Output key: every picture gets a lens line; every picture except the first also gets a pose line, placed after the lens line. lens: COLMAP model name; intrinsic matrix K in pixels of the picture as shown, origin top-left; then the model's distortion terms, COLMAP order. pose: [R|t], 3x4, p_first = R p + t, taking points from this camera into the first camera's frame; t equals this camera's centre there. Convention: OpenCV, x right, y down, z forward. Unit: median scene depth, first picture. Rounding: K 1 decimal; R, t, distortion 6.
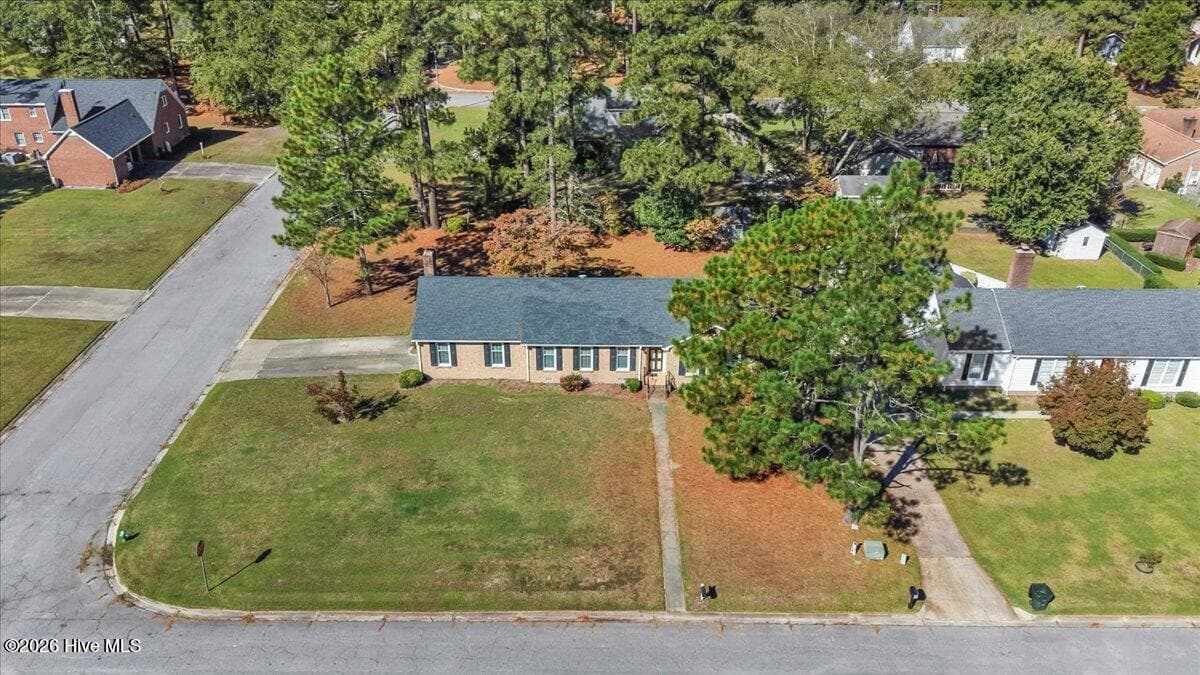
lens RADIAL K [[953.5, 0, 607.2], [0, 953.5, 367.8], [0, 0, 1]] dist [0.057835, -0.081626]
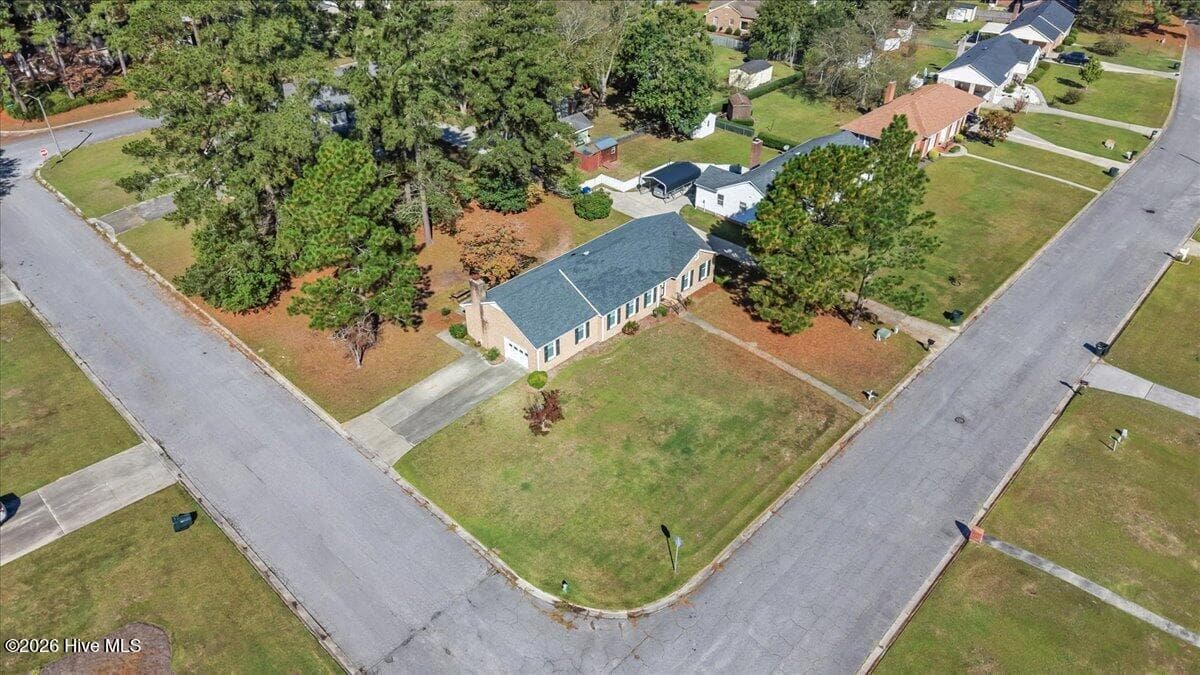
lens RADIAL K [[795.9, 0, 597.5], [0, 795.9, 333.1], [0, 0, 1]] dist [0.043835, -0.047641]
pose [[0.693142, -0.413552, 0.590364, -0.738748], [0.343005, 0.909602, 0.234461, -0.257866], [-0.633958, 0.039983, 0.772333, 0.170524]]
